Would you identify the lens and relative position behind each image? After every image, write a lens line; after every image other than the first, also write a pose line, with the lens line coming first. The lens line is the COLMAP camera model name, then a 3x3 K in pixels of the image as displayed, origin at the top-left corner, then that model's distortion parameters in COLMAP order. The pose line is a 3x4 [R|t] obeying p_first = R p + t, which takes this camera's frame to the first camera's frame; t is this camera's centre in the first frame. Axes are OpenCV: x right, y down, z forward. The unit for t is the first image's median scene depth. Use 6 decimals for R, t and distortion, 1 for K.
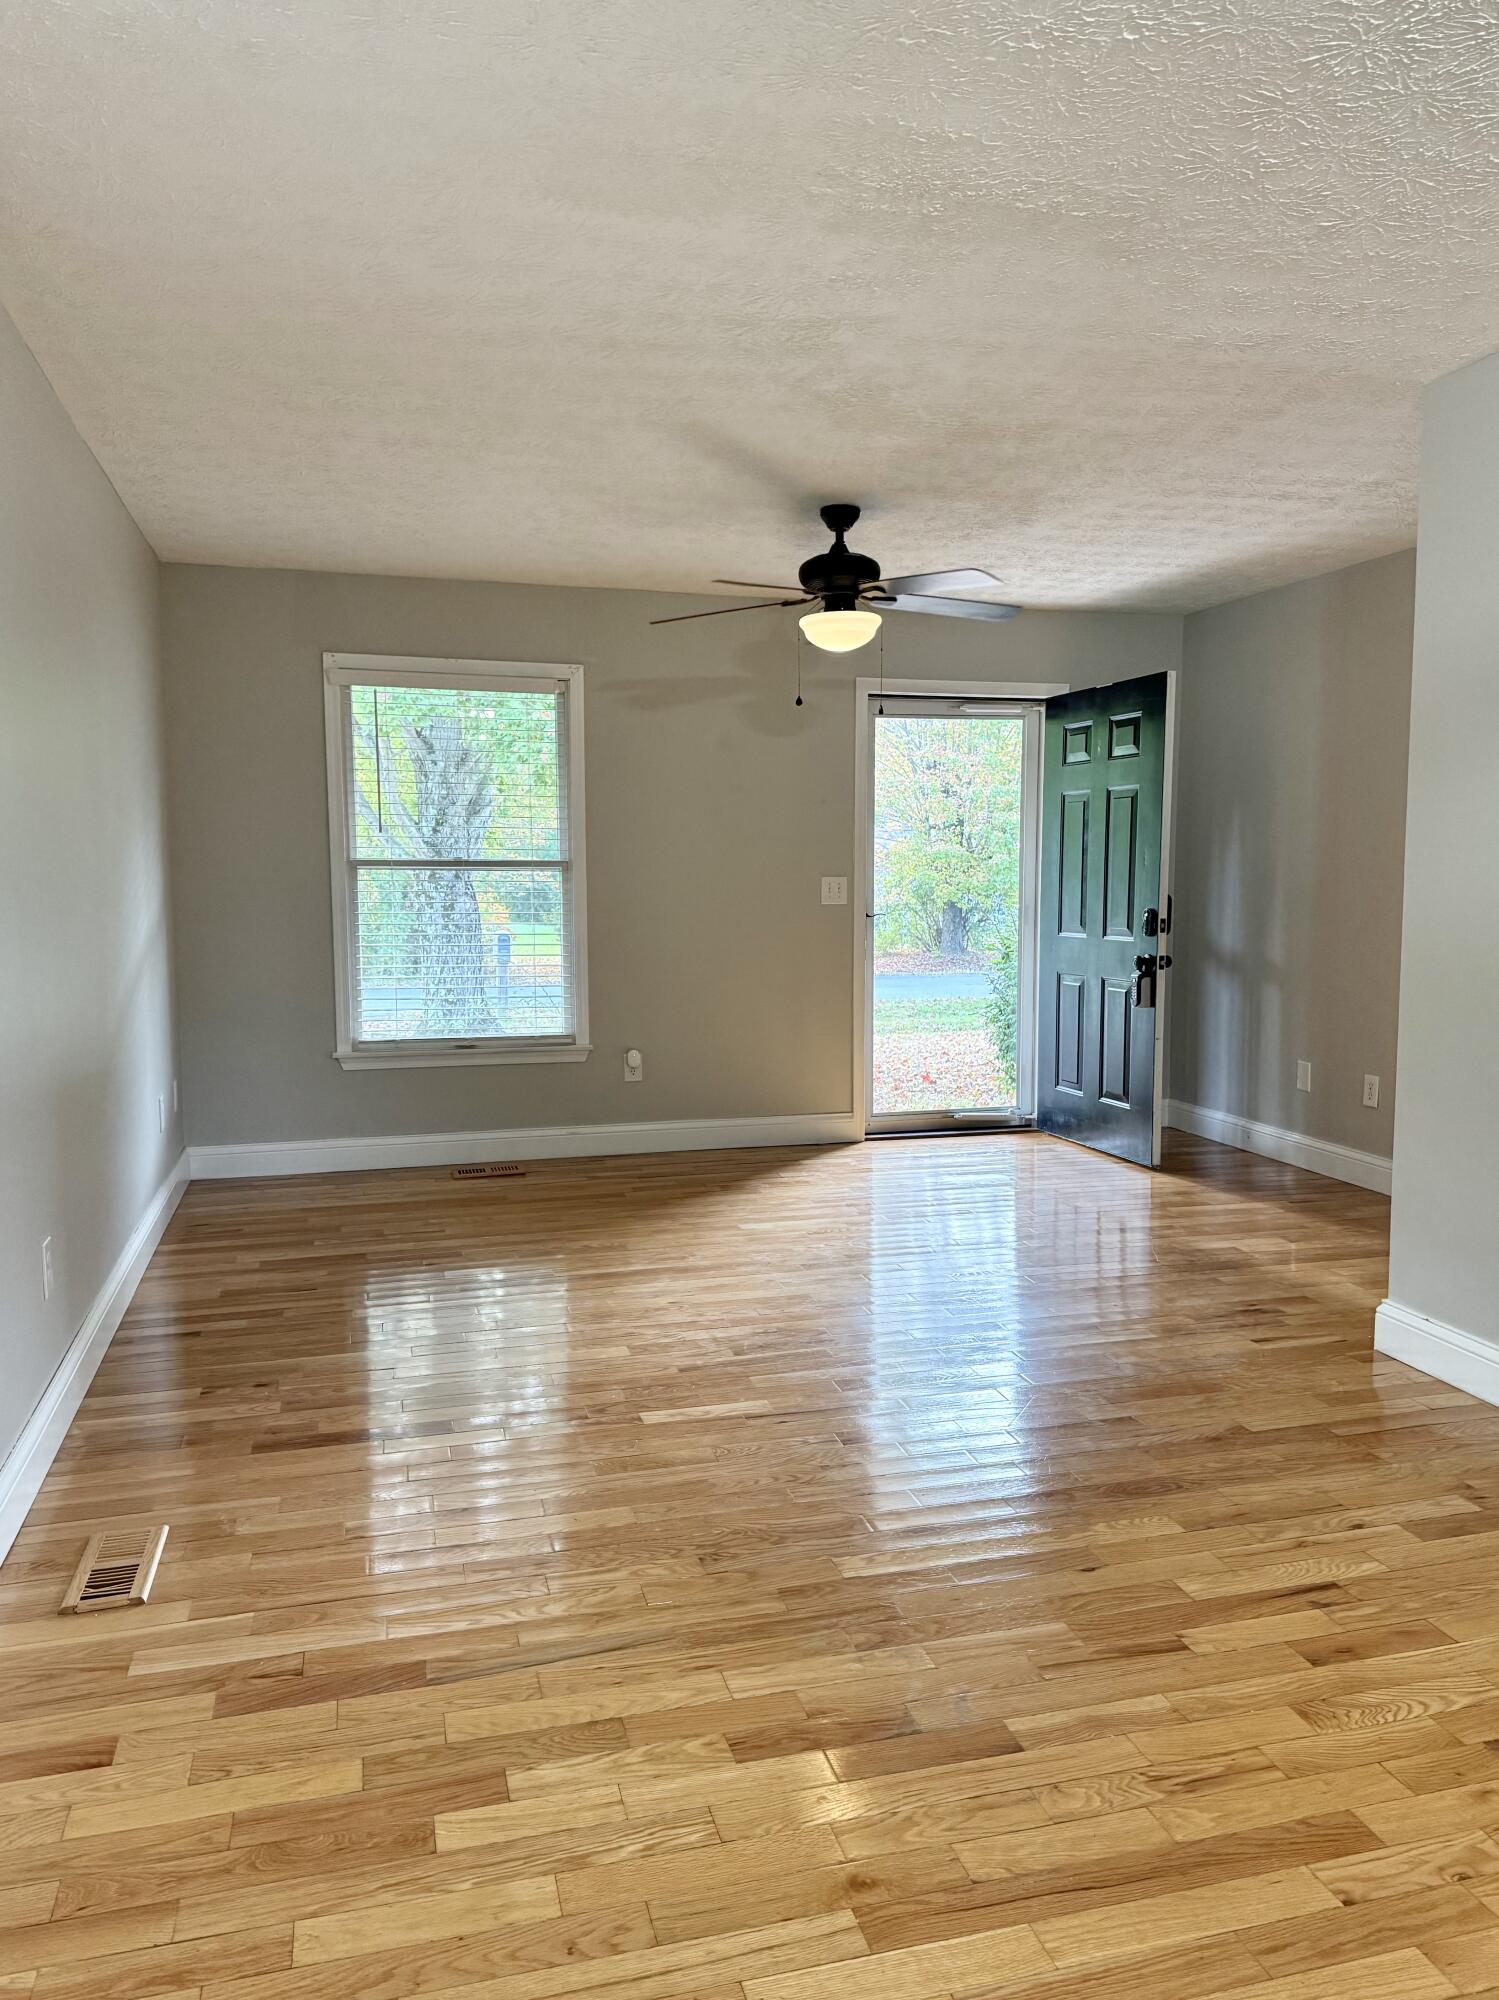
lens RADIAL K [[1429.5, 0, 749.5], [0, 1429.5, 1000.0], [0, 0, 1]] dist [0.060299, -0.042504]
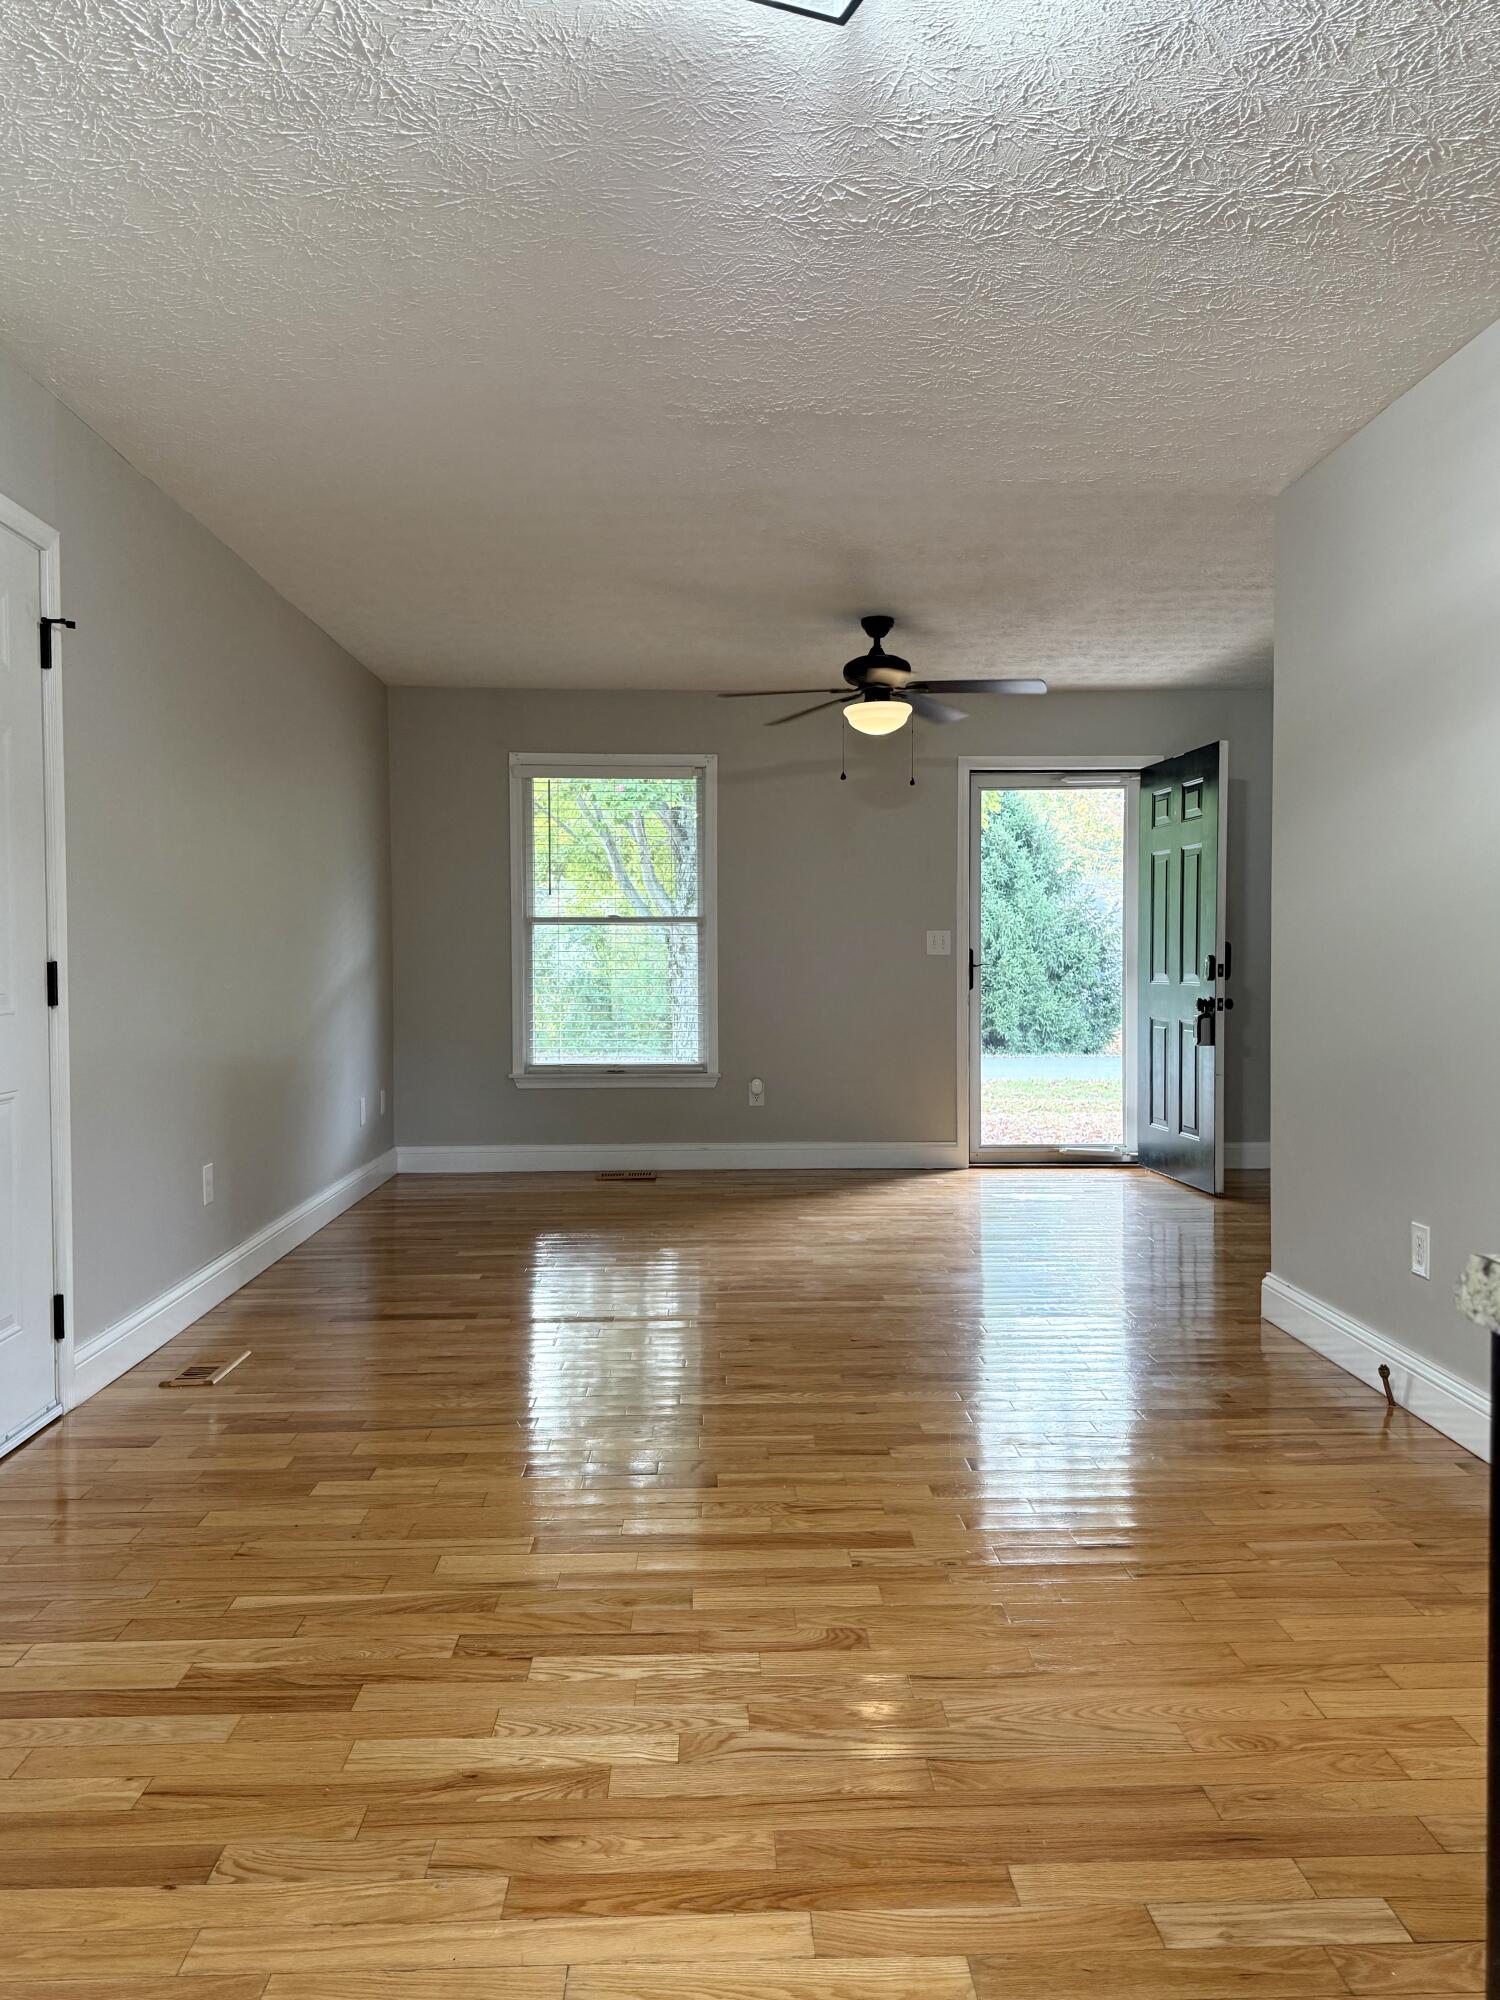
lens RADIAL K [[1429.5, 0, 750.0], [0, 1429.5, 1000.0], [0, 0, 1]] dist [0.060299, -0.042504]
pose [[0.971555, 0.004484, -0.236773, 0.197016], [-0.019329, 0.997986, -0.060411, 0.043089], [0.236026, 0.063269, 0.969685, -0.140405]]
